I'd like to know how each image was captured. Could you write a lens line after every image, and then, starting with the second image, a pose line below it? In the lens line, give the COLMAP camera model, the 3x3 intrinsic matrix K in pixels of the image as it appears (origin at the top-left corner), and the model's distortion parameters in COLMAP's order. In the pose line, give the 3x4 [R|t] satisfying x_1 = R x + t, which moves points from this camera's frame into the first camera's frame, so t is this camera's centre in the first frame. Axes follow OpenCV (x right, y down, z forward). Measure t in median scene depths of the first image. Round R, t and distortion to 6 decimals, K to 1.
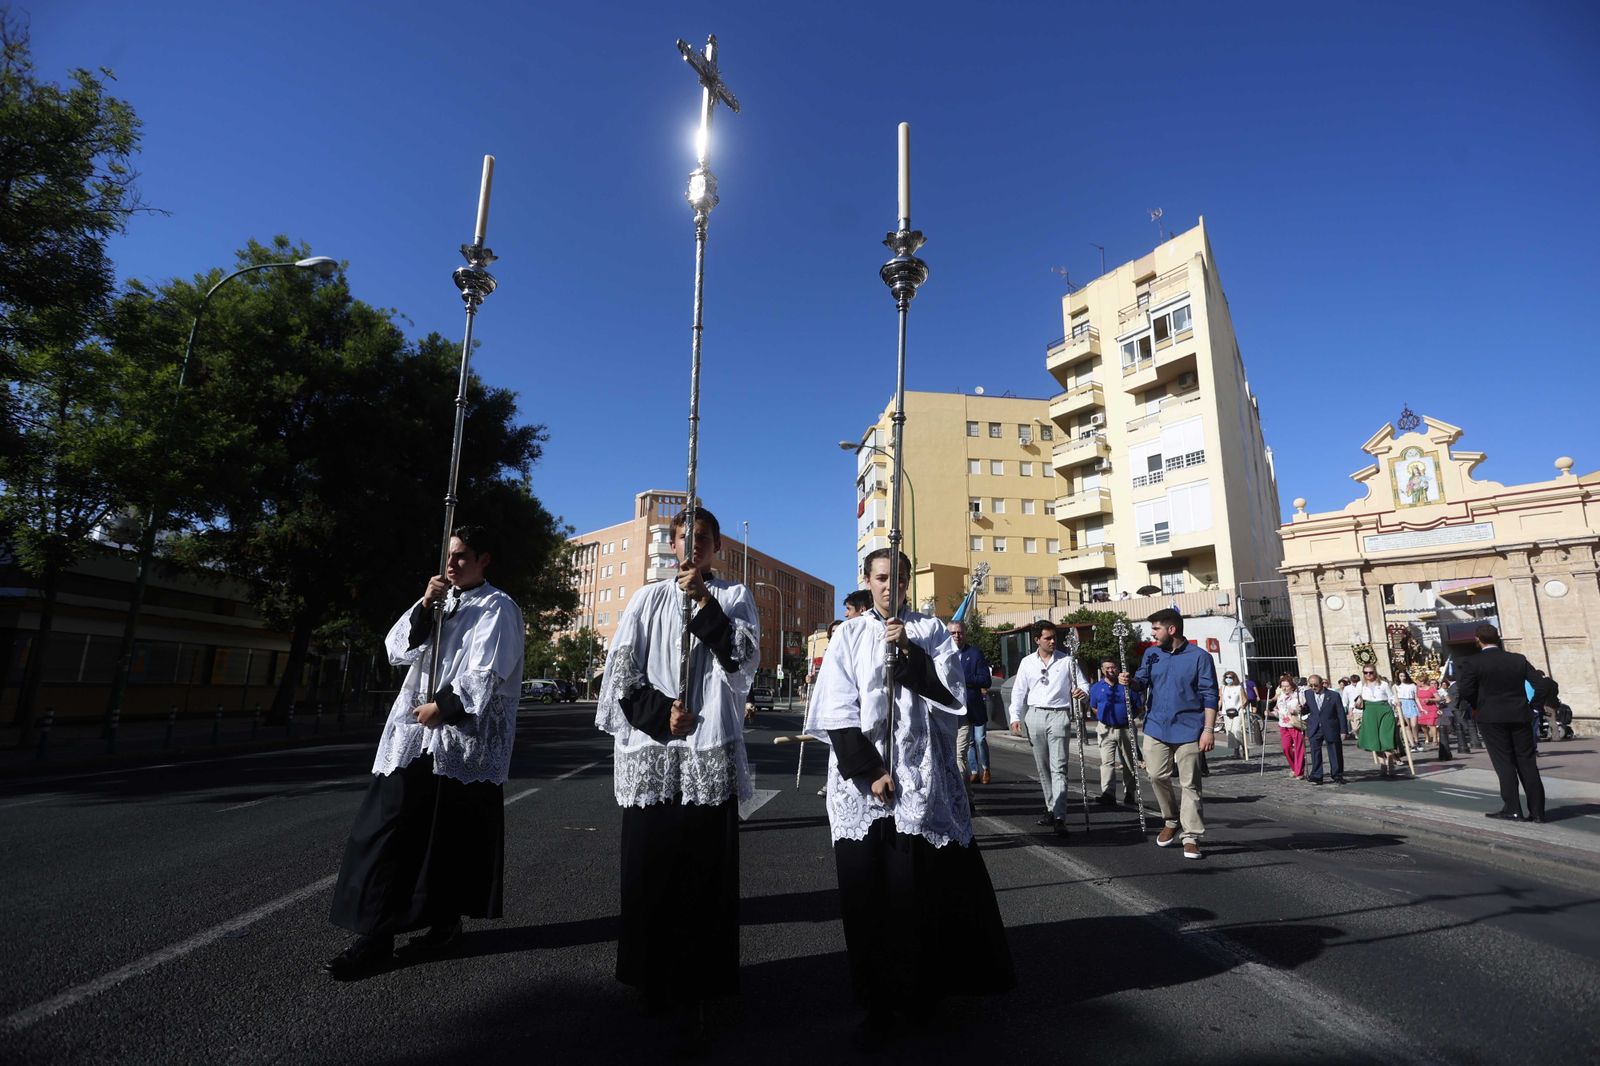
lens RADIAL K [[752.6, 0, 786.3], [0, 752.6, 537.4], [0, 0, 1]] dist [0.000521, 0.000254]
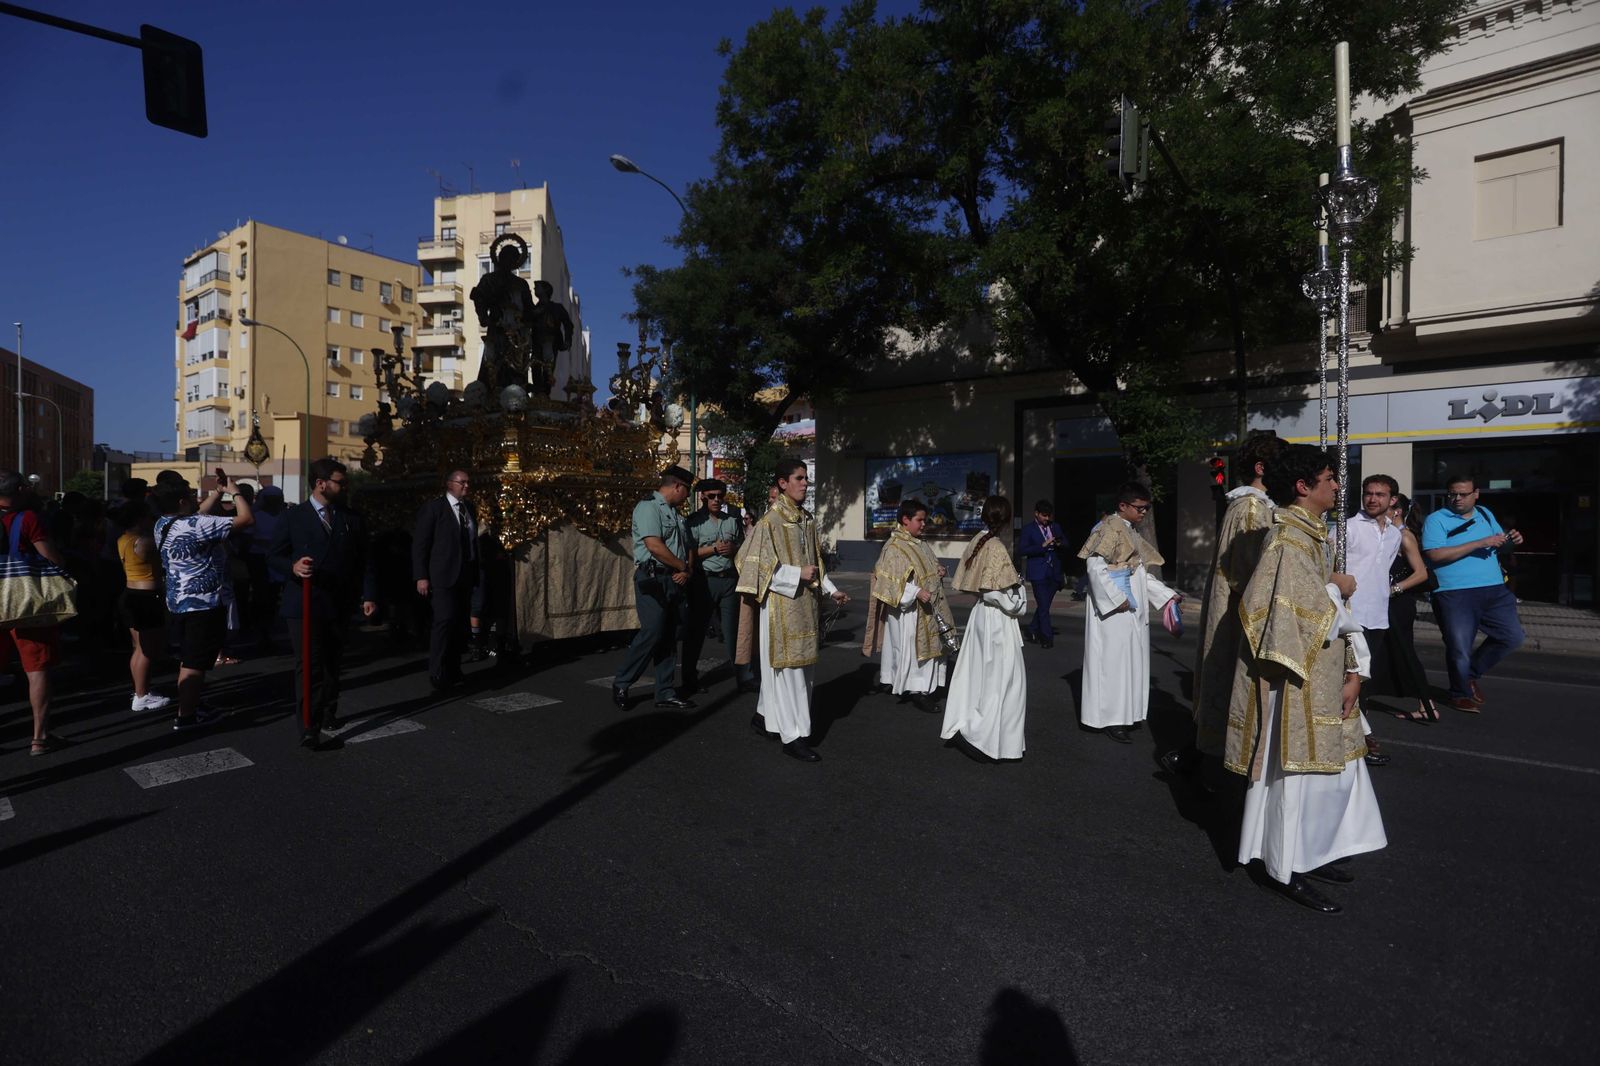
lens RADIAL K [[752.6, 0, 786.3], [0, 752.6, 537.4], [0, 0, 1]] dist [0.000521, 0.000254]
pose [[0.671909, -0.016171, 0.740457, -0.152865], [-0.149596, 0.976192, 0.157067, -0.069226], [-0.725369, -0.216304, 0.653493, -0.301367]]
